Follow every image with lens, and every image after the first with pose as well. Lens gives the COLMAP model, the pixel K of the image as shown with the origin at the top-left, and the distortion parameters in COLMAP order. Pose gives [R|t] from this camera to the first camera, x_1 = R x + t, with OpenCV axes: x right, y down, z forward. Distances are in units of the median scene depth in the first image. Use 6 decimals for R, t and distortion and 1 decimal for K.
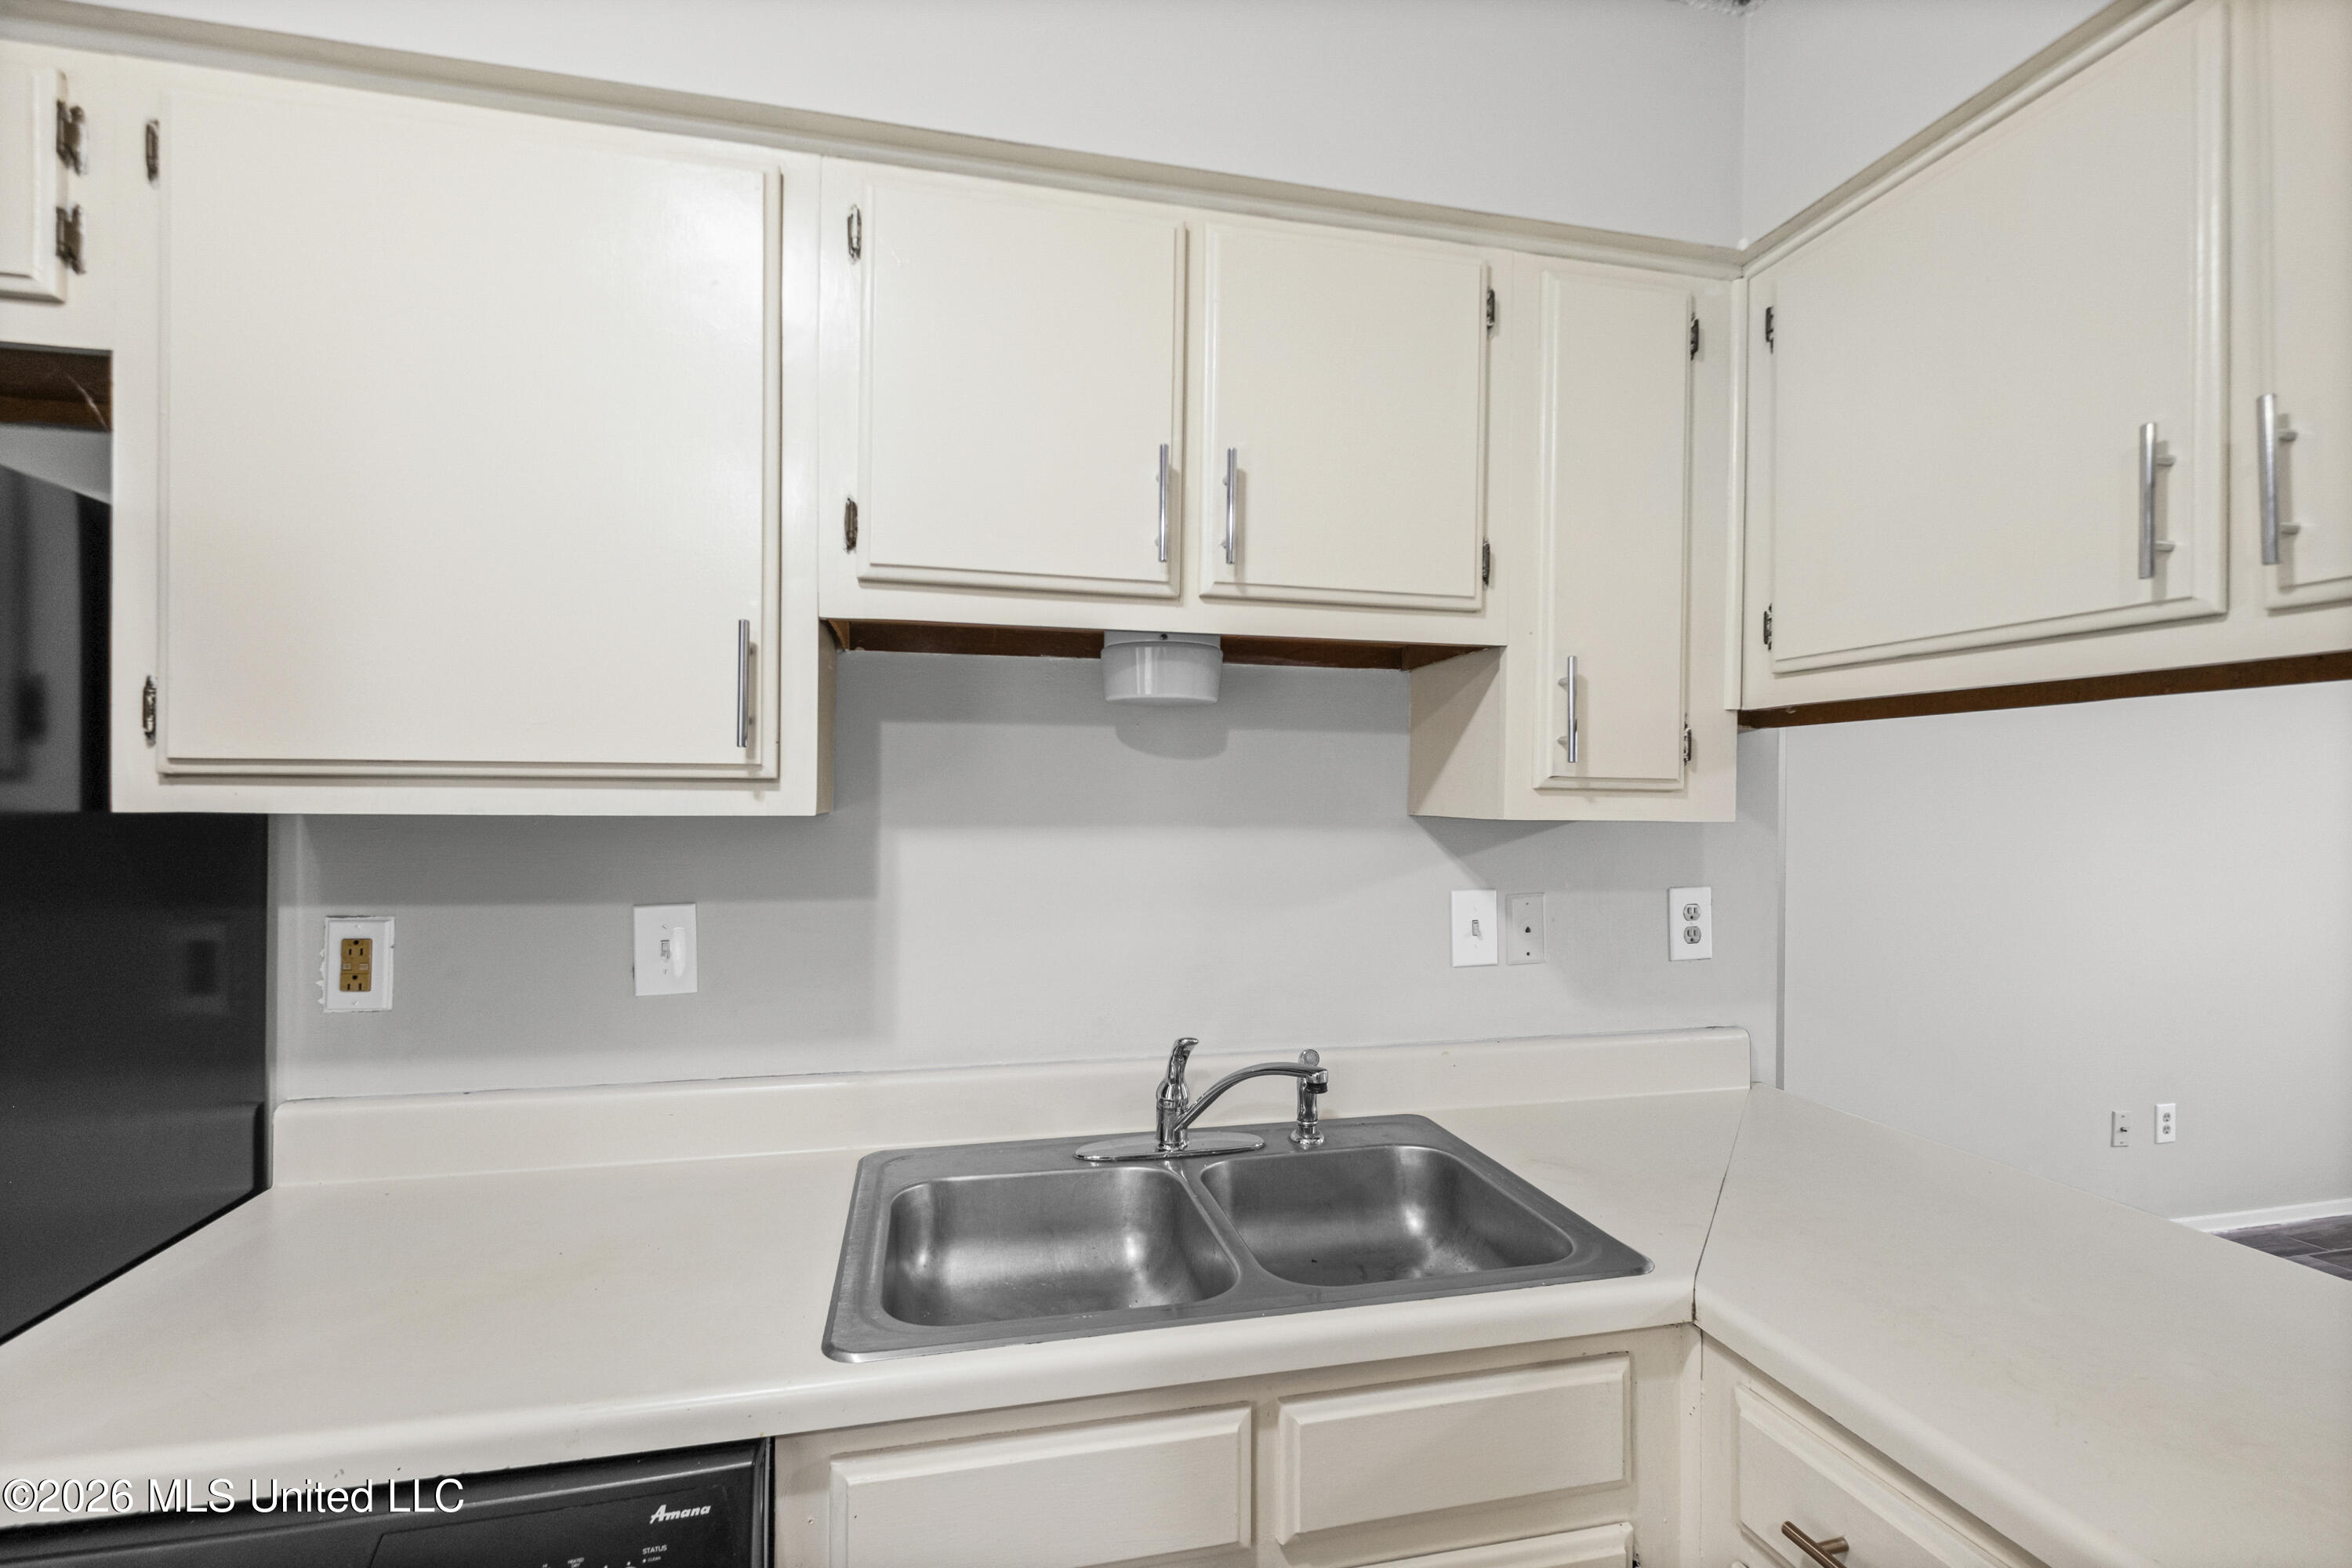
lens RADIAL K [[1042.8, 0, 1176.9], [0, 1042.8, 813.2], [0, 0, 1]] dist [0.001356, -0.004209]
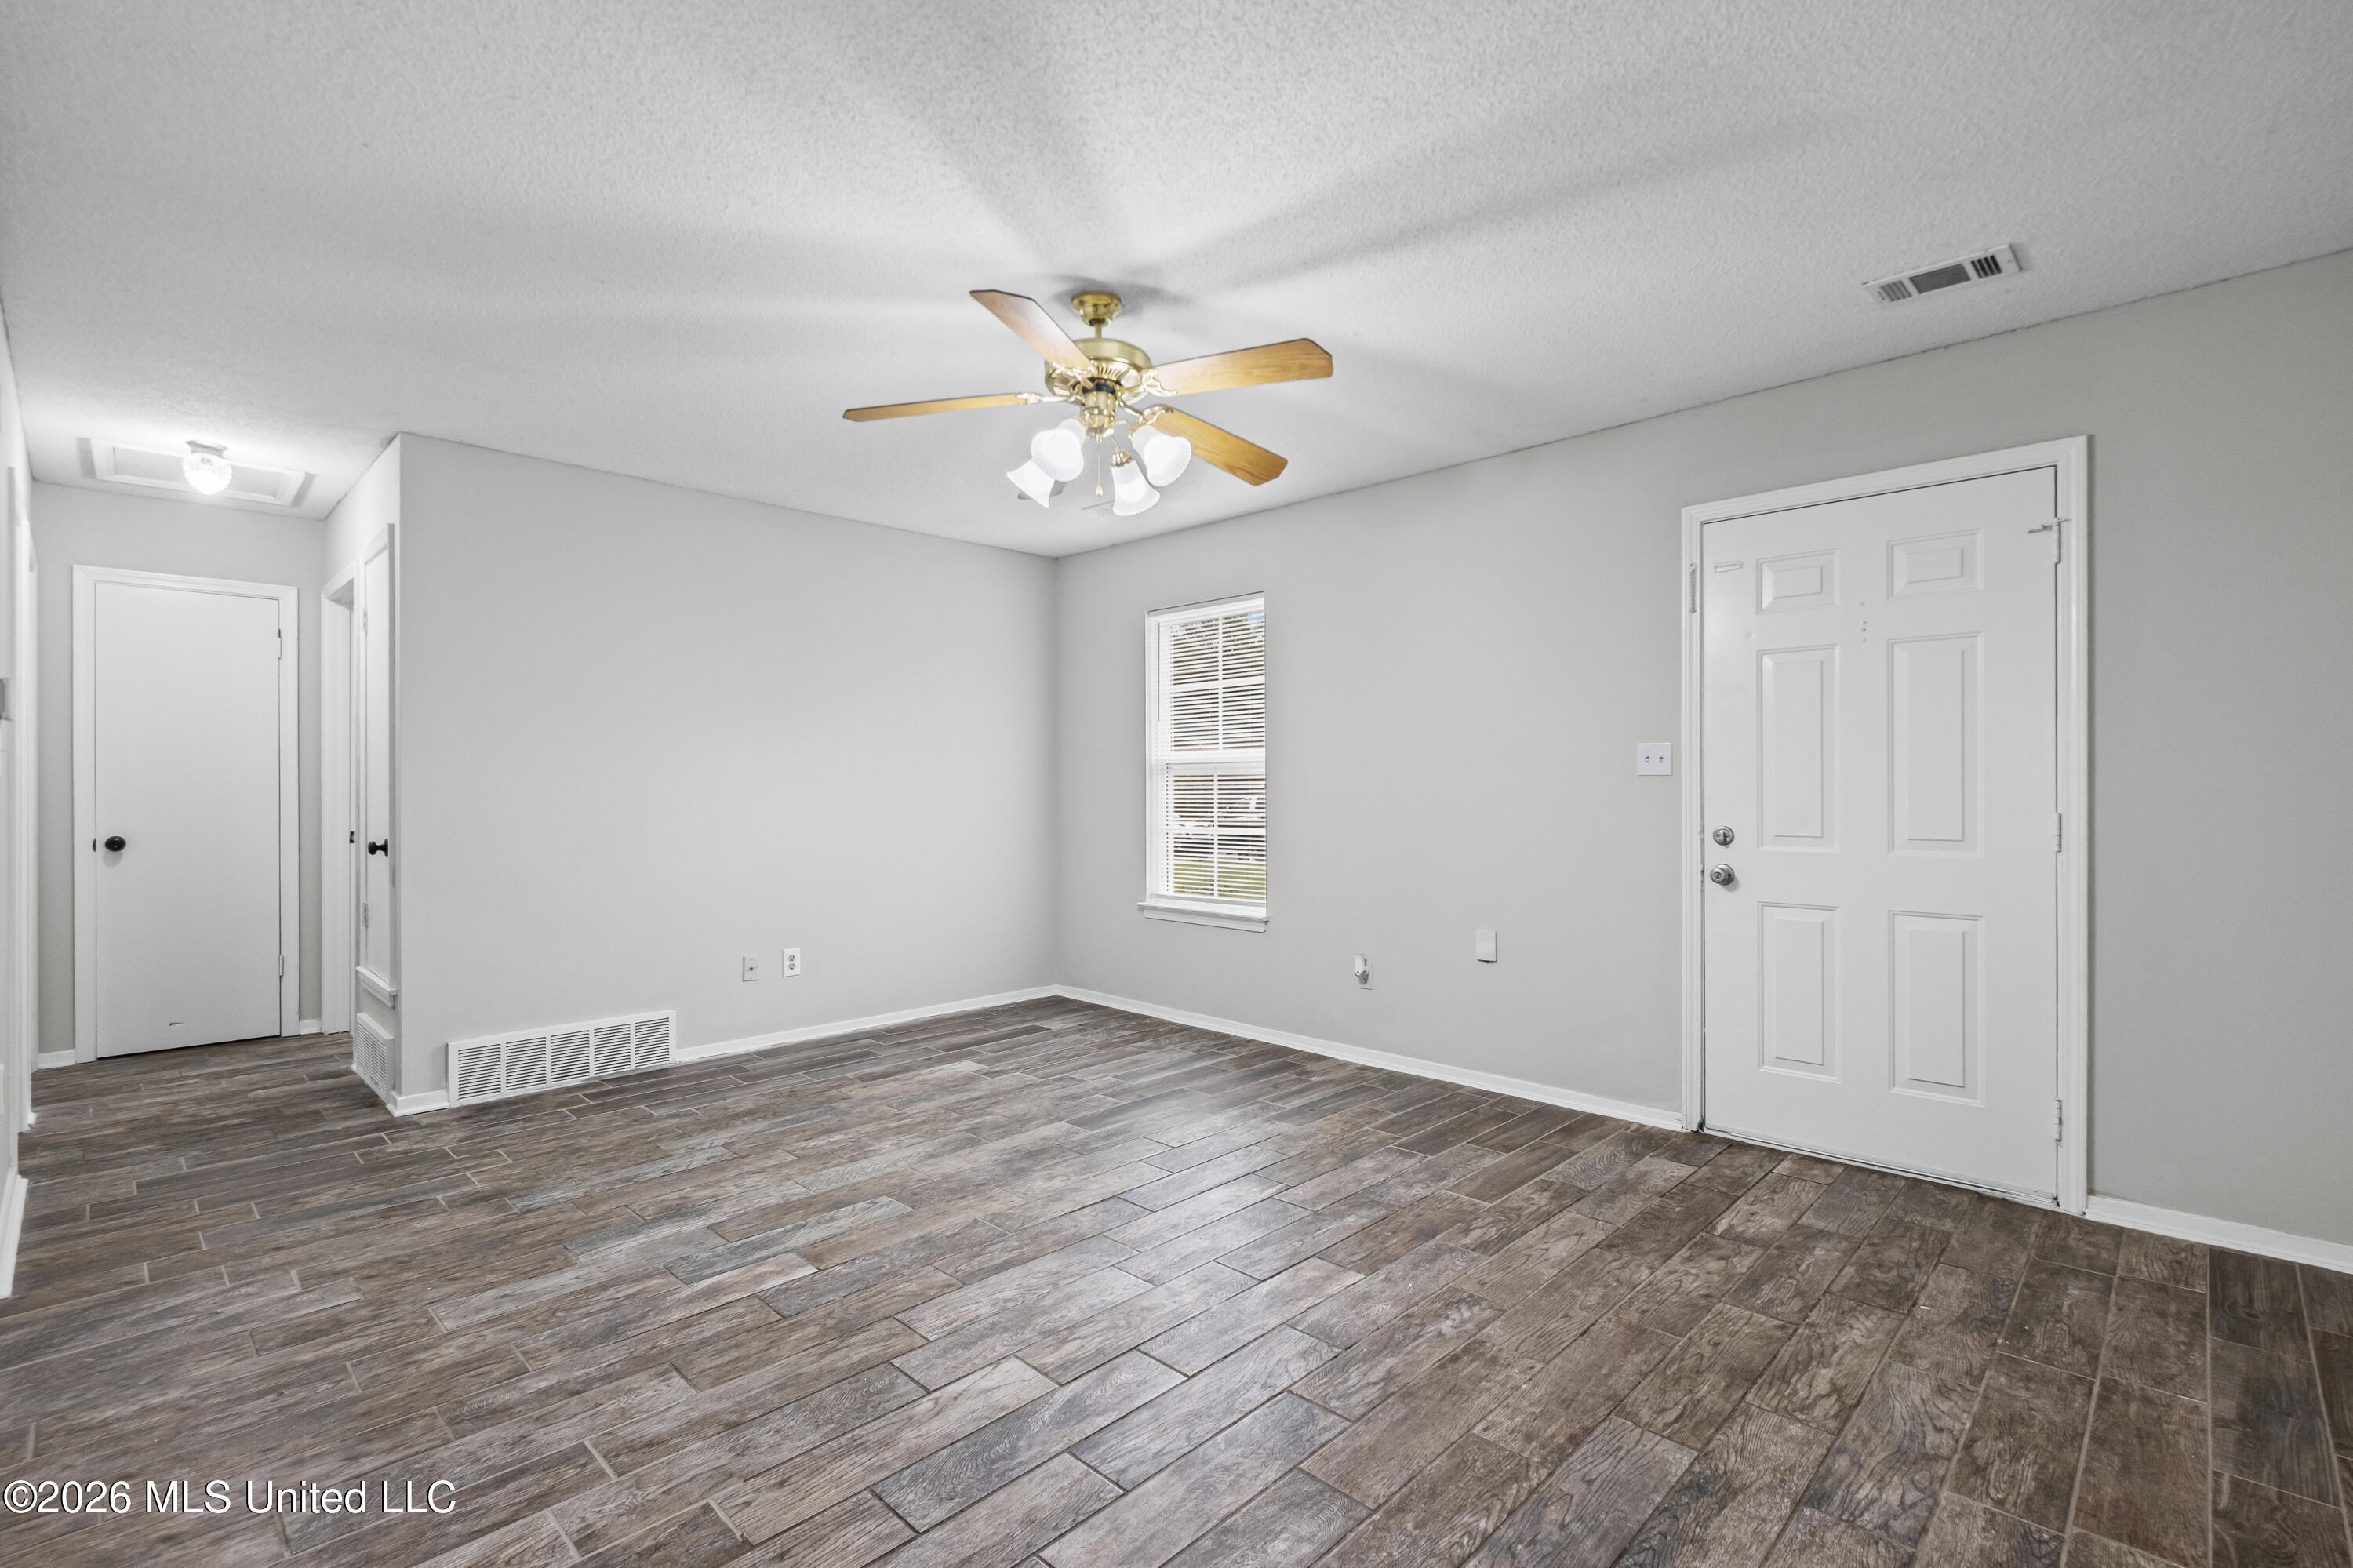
lens RADIAL K [[1050.9, 0, 1208.6], [0, 1050.9, 797.7], [0, 0, 1]] dist [0.001095, -0.000880]
pose [[0.837301, -0.007361, 0.546692, 1.538589], [0.010163, 0.999946, -0.002102, 0.196609], [-0.546647, 0.007316, 0.837331, -1.230672]]
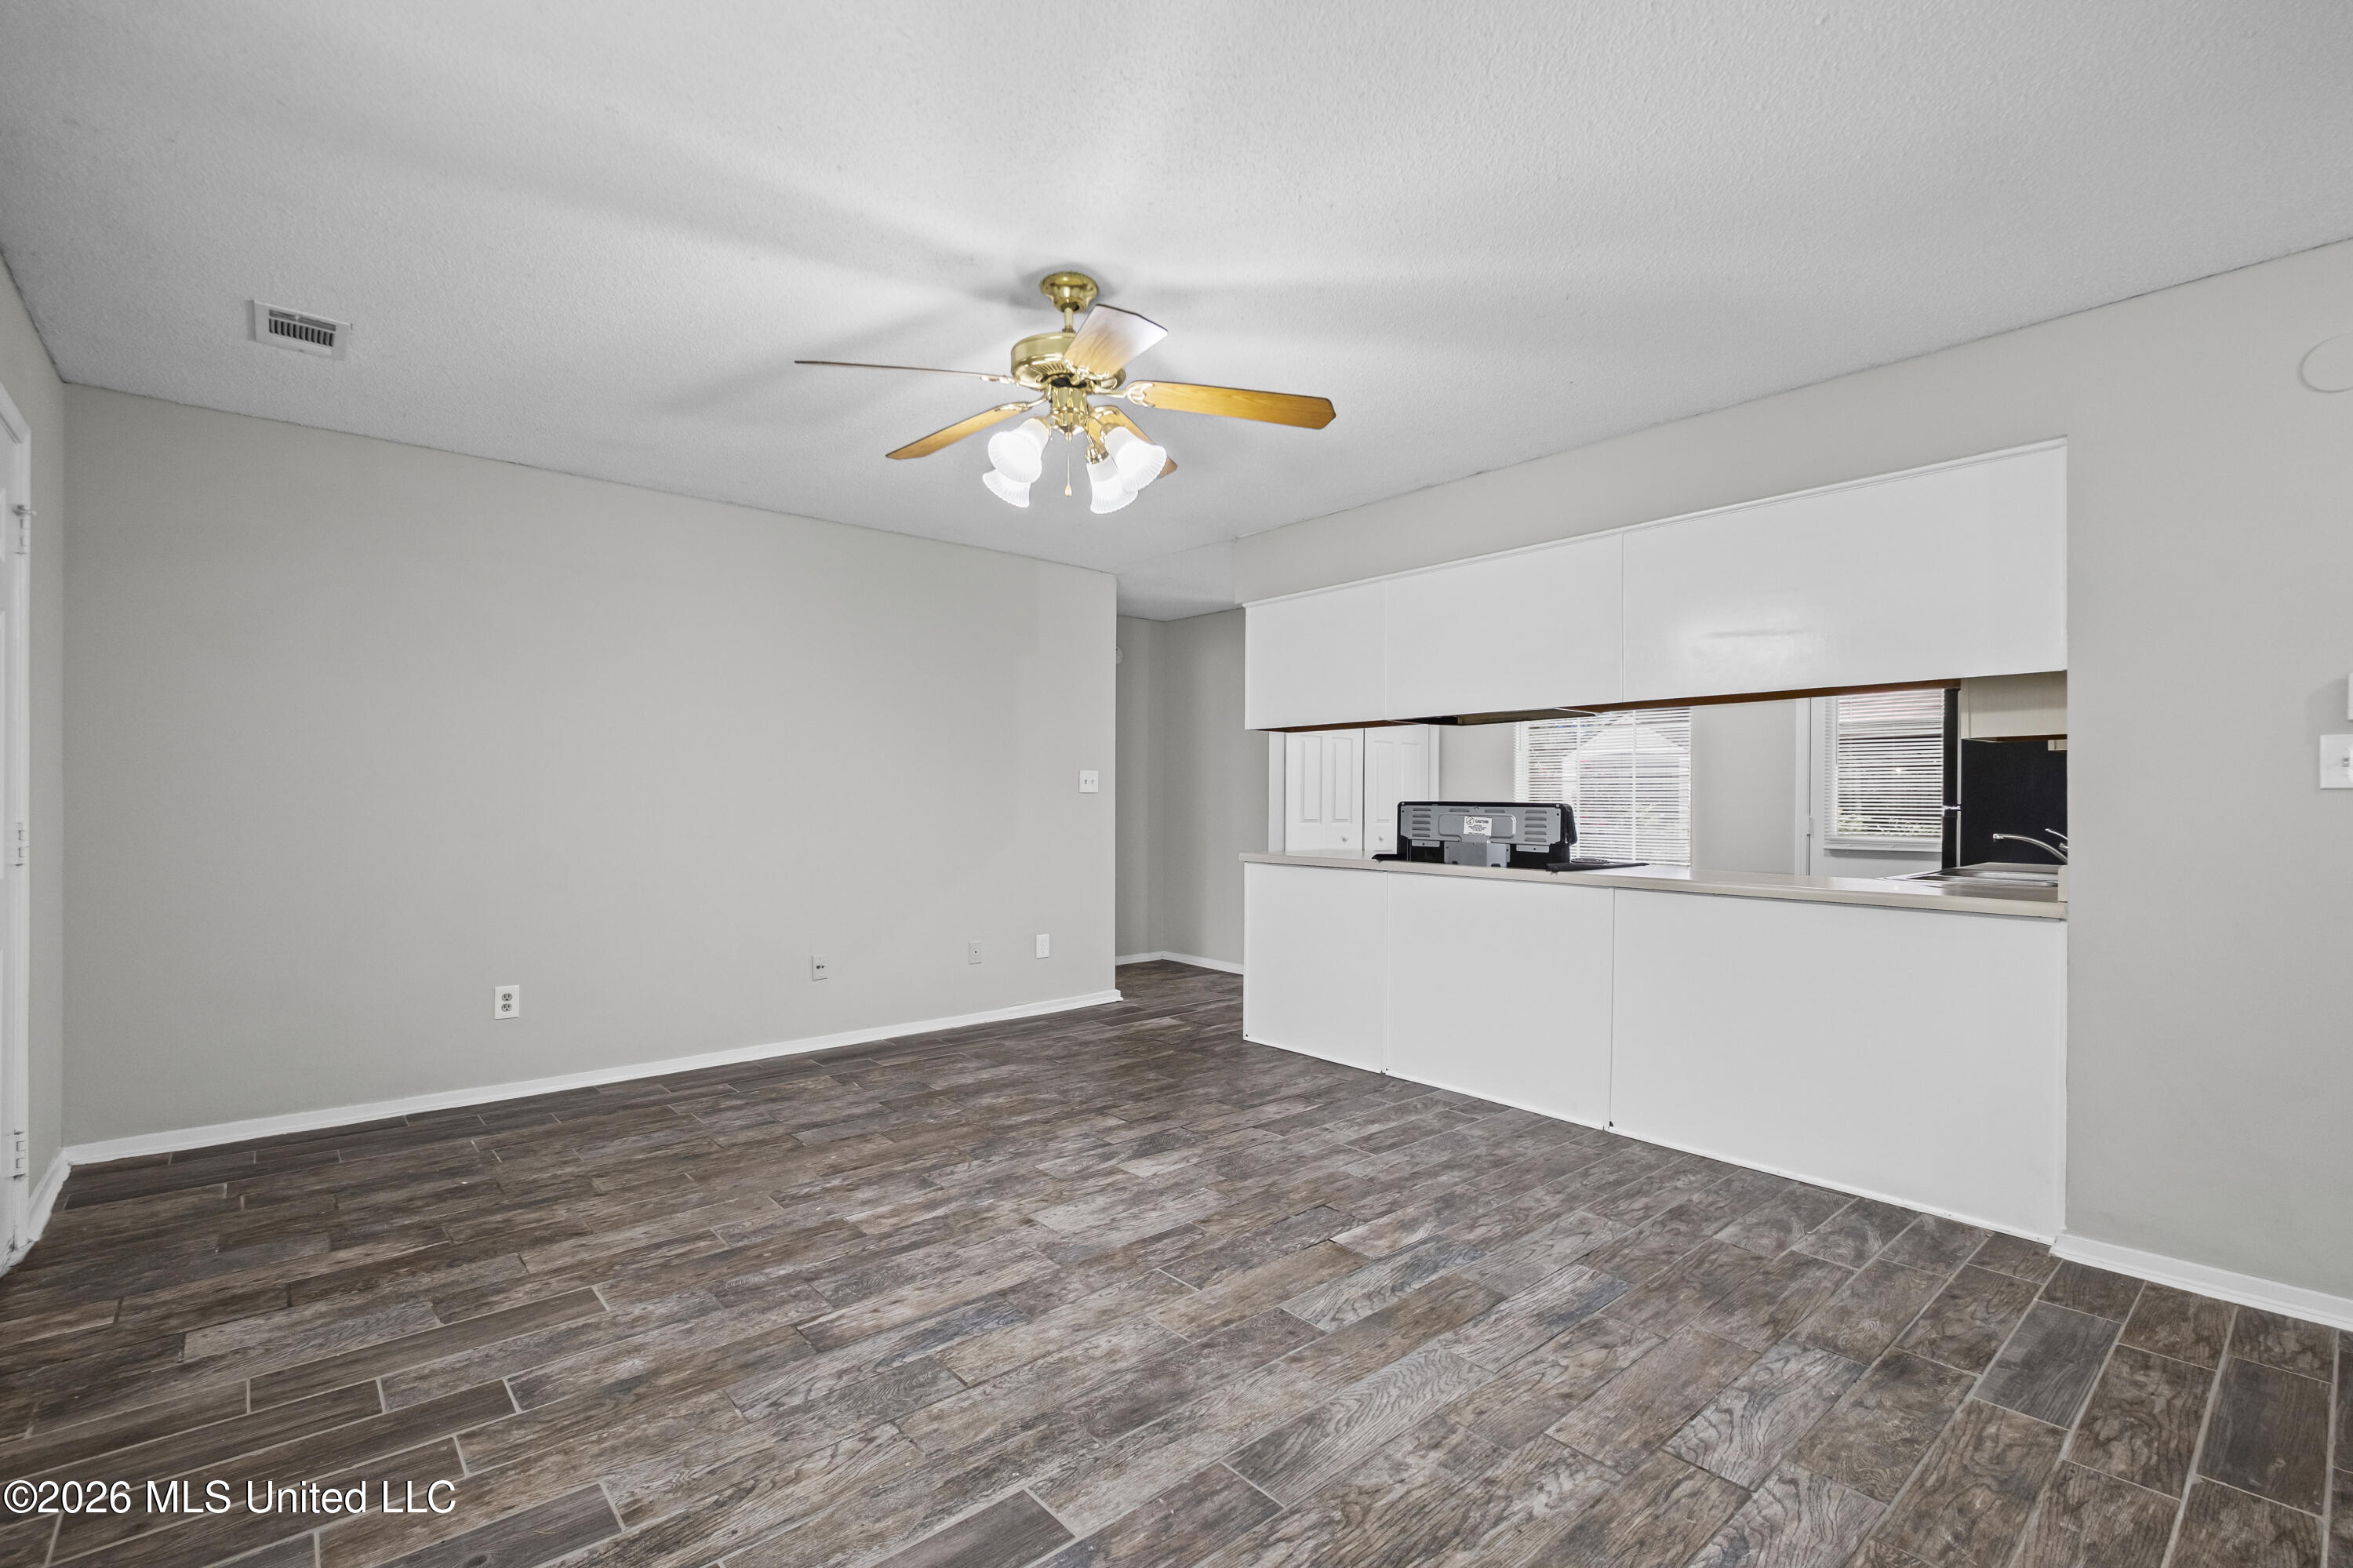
lens RADIAL K [[1050.9, 0, 1208.6], [0, 1050.9, 797.7], [0, 0, 1]] dist [0.001095, -0.000880]
pose [[-0.878405, -0.006317, -0.477874, 3.115226], [-0.012391, 0.999878, 0.009560, 0.163745], [0.477755, 0.014319, -0.878376, 2.297154]]
